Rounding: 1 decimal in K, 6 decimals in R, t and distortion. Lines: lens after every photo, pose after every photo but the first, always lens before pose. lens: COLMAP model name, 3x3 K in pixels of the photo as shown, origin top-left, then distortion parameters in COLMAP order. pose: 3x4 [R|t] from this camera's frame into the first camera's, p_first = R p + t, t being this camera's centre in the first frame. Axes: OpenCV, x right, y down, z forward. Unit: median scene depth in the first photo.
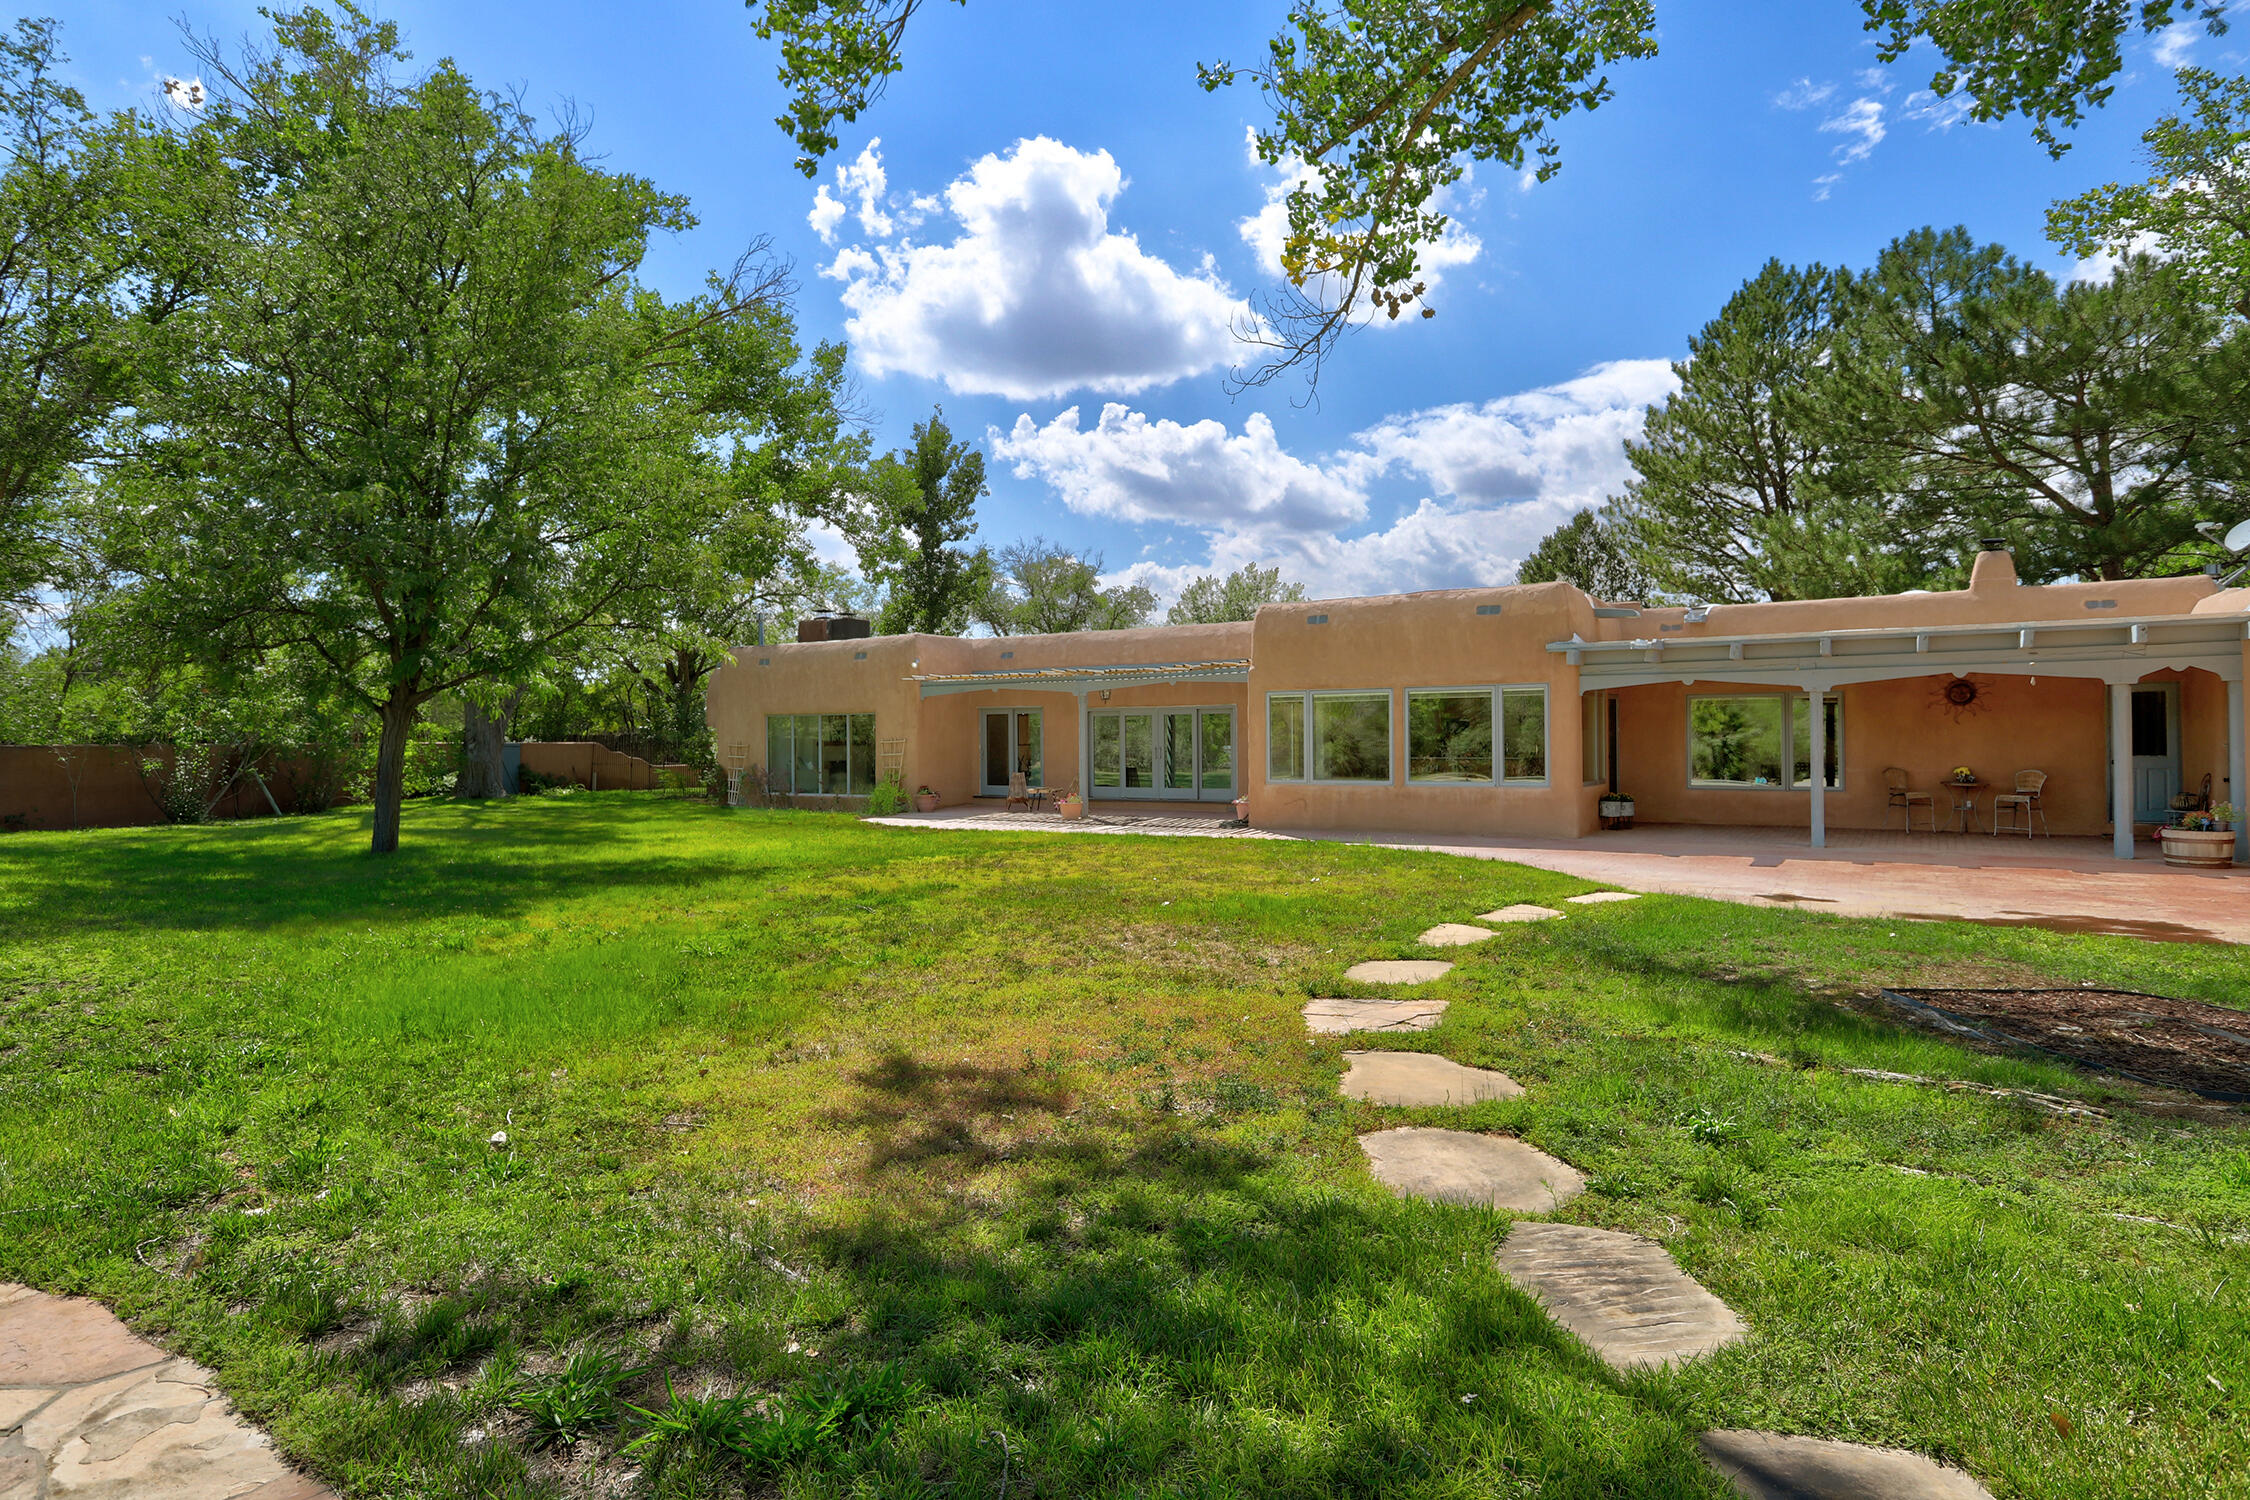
lens RADIAL K [[1237.9, 0, 1124.0], [0, 1237.9, 750.3], [0, 0, 1]] dist [0.001101, -0.000500]
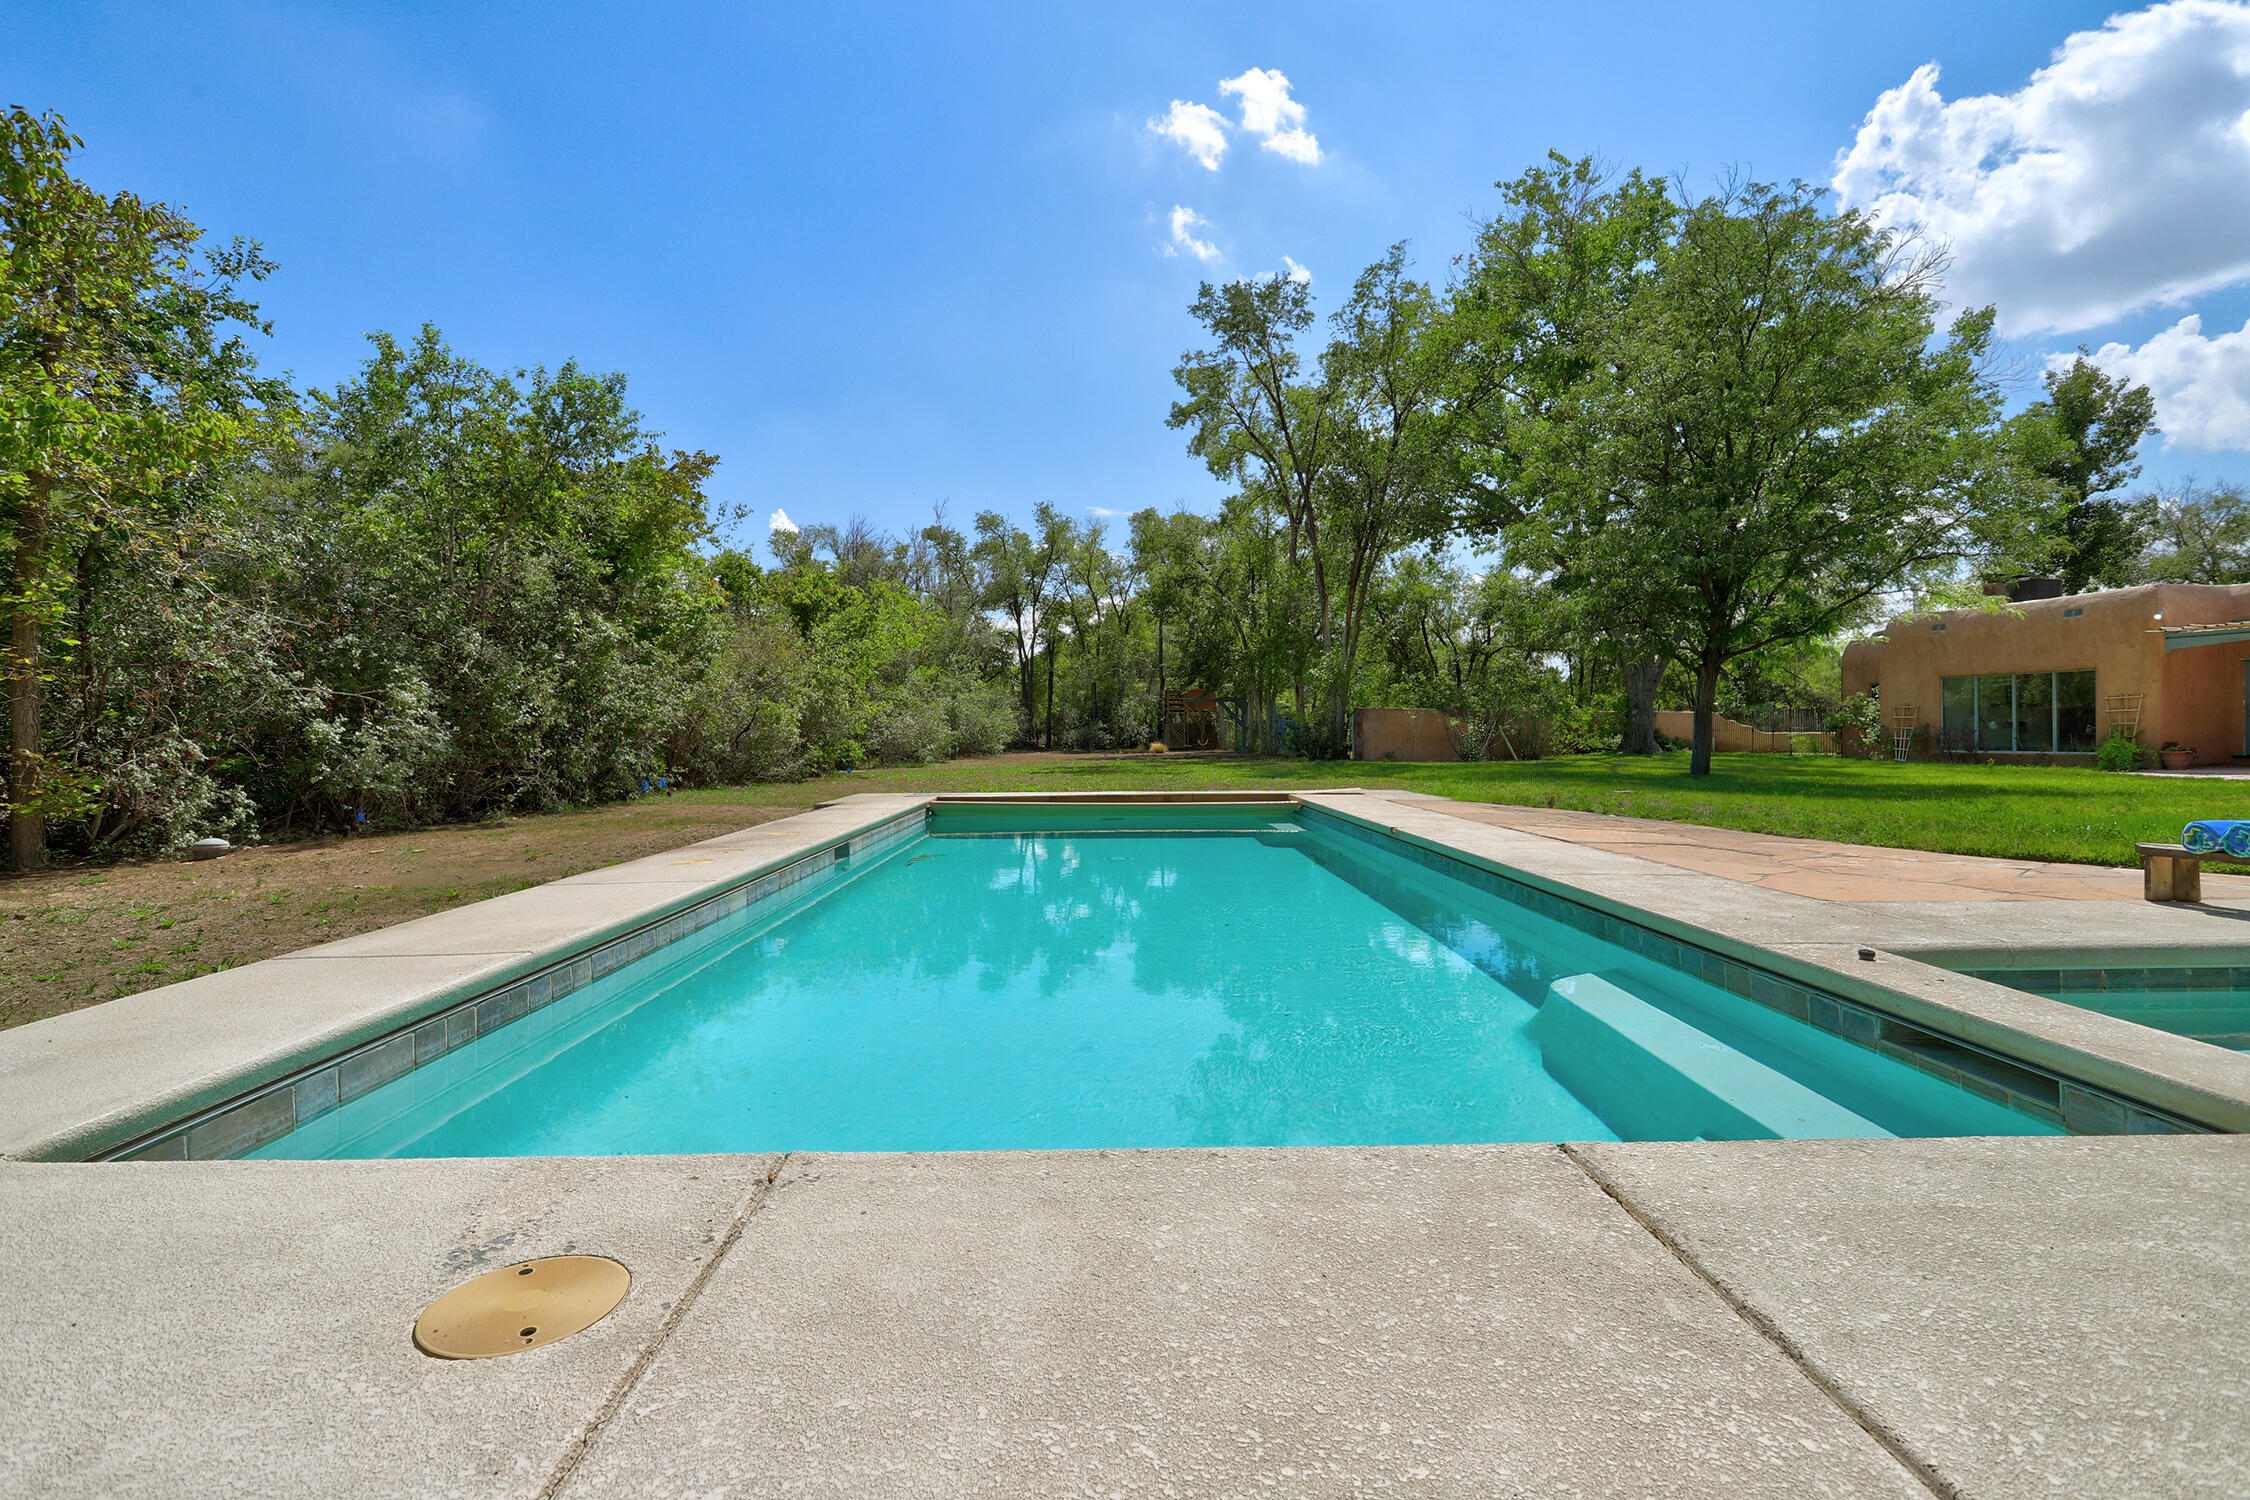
lens RADIAL K [[1094.7, 0, 1120.6], [0, 1094.7, 739.0], [0, 0, 1]] dist [-0.001445, -0.000139]
pose [[0.680493, 0.006518, -0.732725, -0.047103], [-0.003135, 0.999977, 0.005984, 0.011895], [0.732748, -0.001775, 0.680498, -0.087979]]
